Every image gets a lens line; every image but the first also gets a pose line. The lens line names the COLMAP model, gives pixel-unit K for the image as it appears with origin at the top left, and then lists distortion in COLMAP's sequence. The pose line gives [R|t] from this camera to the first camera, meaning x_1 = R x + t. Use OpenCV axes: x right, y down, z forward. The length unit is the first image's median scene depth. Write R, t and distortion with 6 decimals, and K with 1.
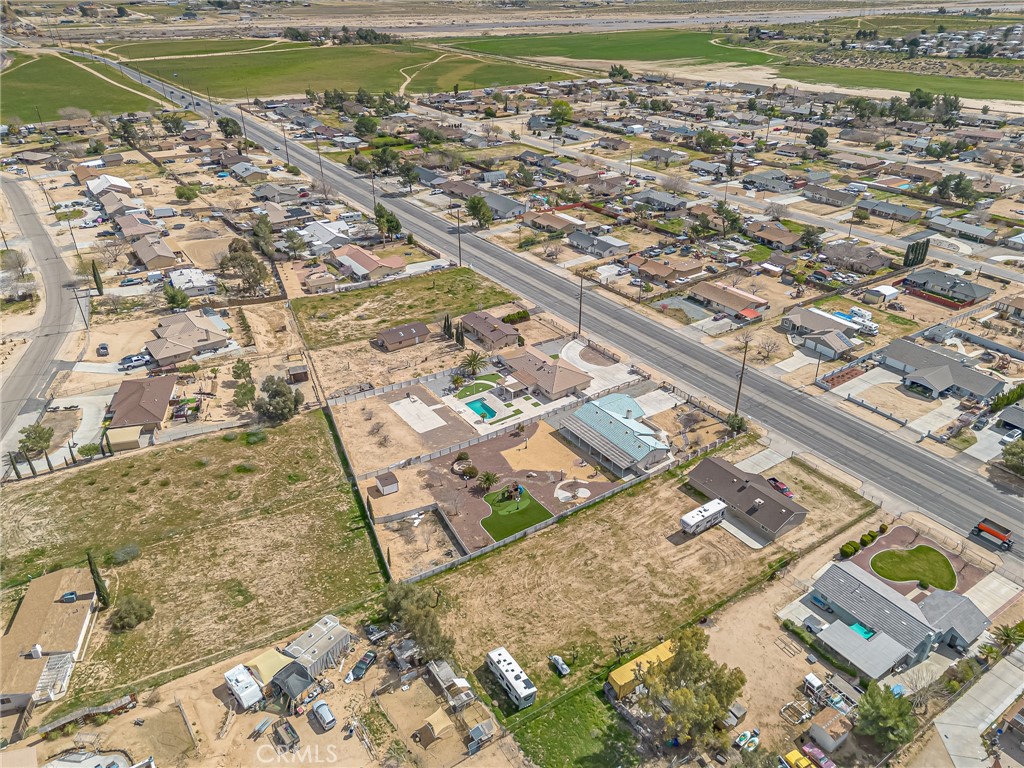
lens RADIAL K [[746.4, 0, 514.5], [0, 746.4, 380.8], [0, 0, 1]] dist [0.068035, -0.066455]
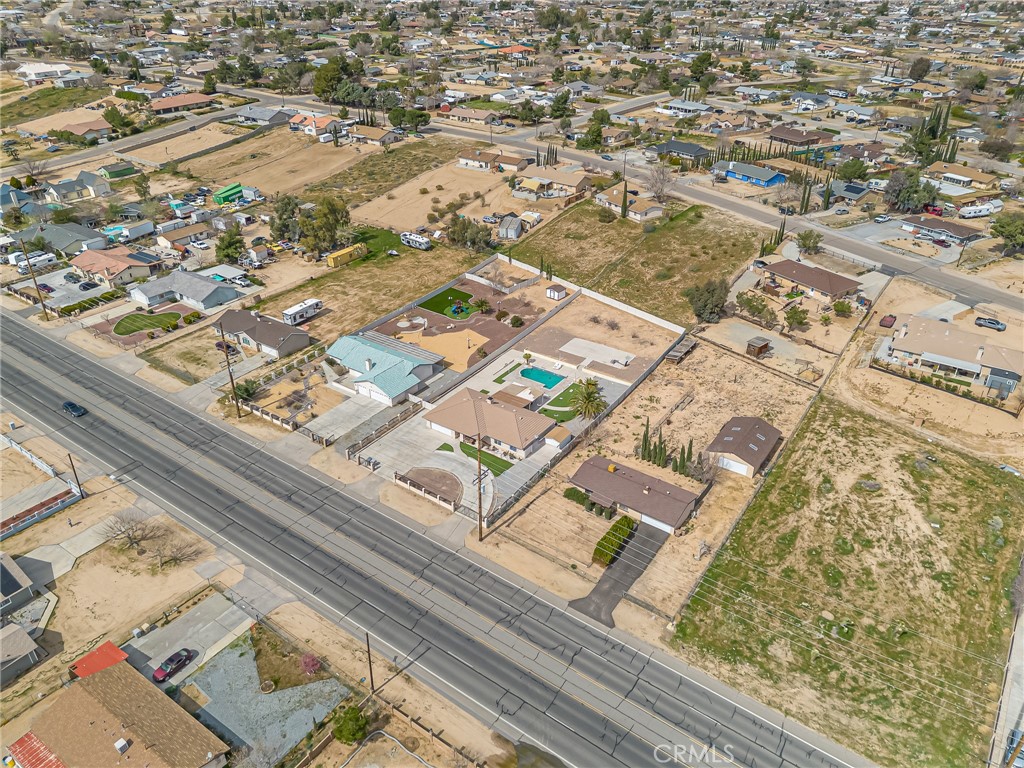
lens RADIAL K [[746.4, 0, 514.5], [0, 746.4, 380.8], [0, 0, 1]] dist [0.068035, -0.066455]
pose [[-0.939111, 0.169855, -0.298696, 0.238164], [-0.171367, 0.521943, 0.835589, -0.662537], [0.297831, 0.835898, -0.461055, 1.353423]]
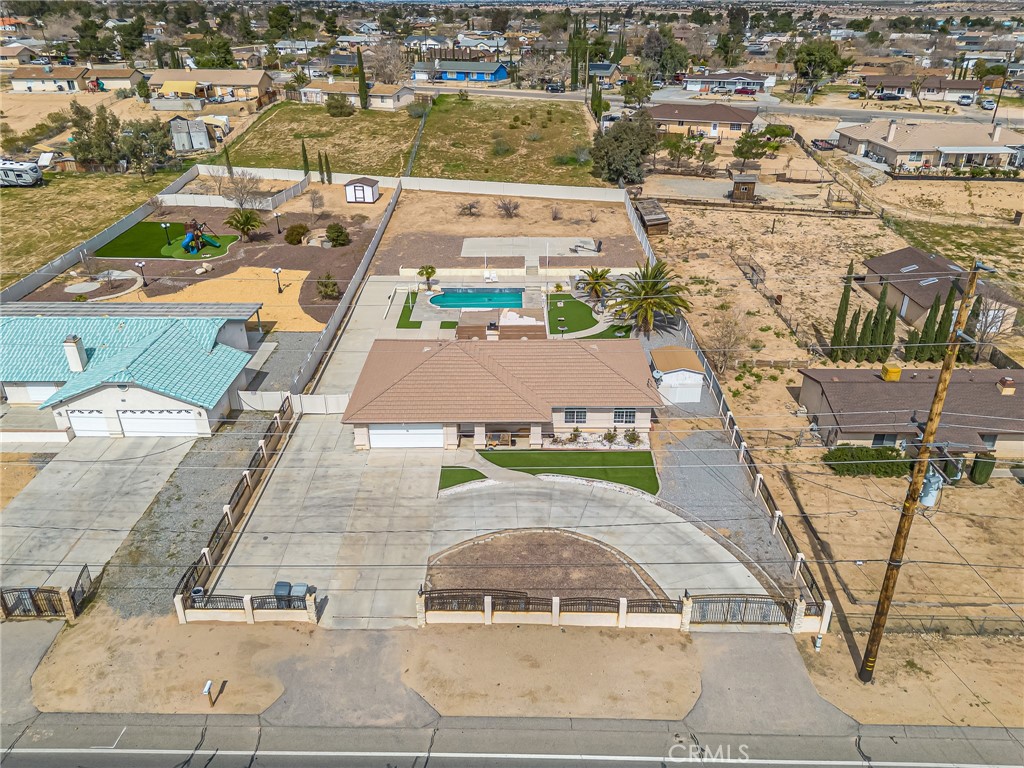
lens RADIAL K [[752.3, 0, 514.8], [0, 752.3, 383.2], [0, 0, 1]] dist [0.068449, -0.065507]
pose [[-0.573921, 0.372199, -0.729440, 0.260338], [-0.401716, 0.648246, 0.646839, -0.206442], [0.713610, 0.664262, -0.222523, 1.103808]]
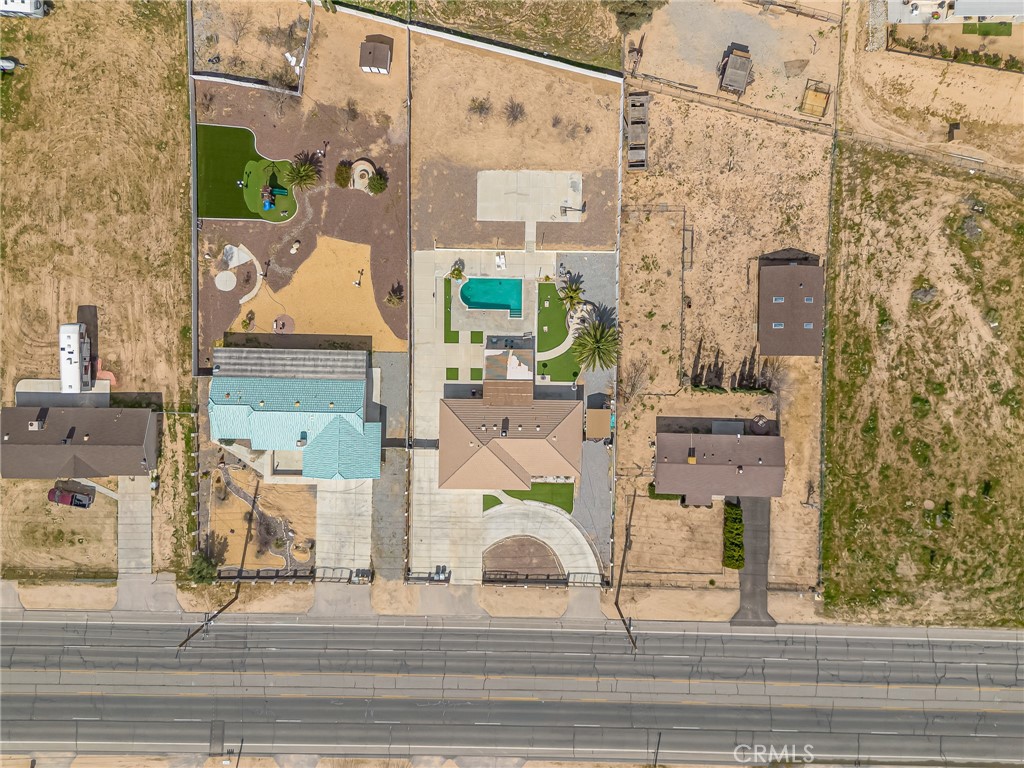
lens RADIAL K [[746.4, 0, 514.5], [0, 746.4, 380.8], [0, 0, 1]] dist [0.068035, -0.066455]
pose [[-0.586142, 0.810115, 0.012315, -0.004245], [-0.400506, -0.302924, 0.864773, -0.518737], [0.704296, 0.501947, 0.502013, 0.710650]]
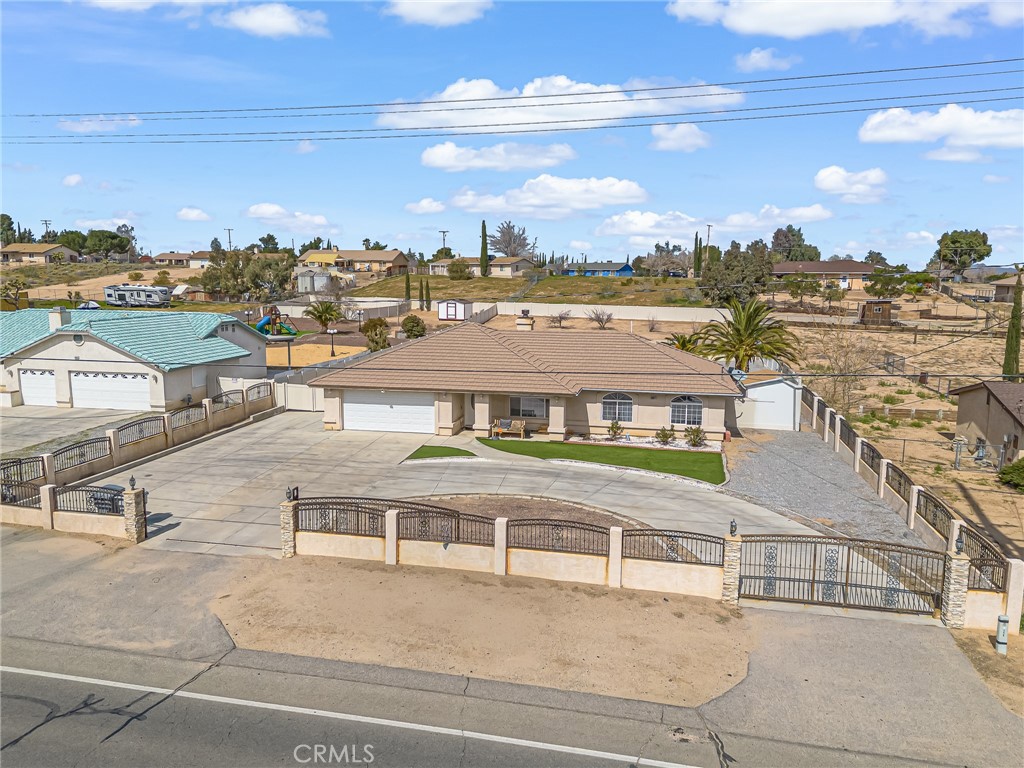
lens RADIAL K [[746.4, 0, 514.5], [0, 746.4, 380.8], [0, 0, 1]] dist [0.068035, -0.066455]
pose [[-0.721238, 0.092904, -0.686429, 0.207414], [-0.348011, 0.808220, 0.475046, -0.120309], [0.598919, 0.581507, -0.550587, 1.156355]]
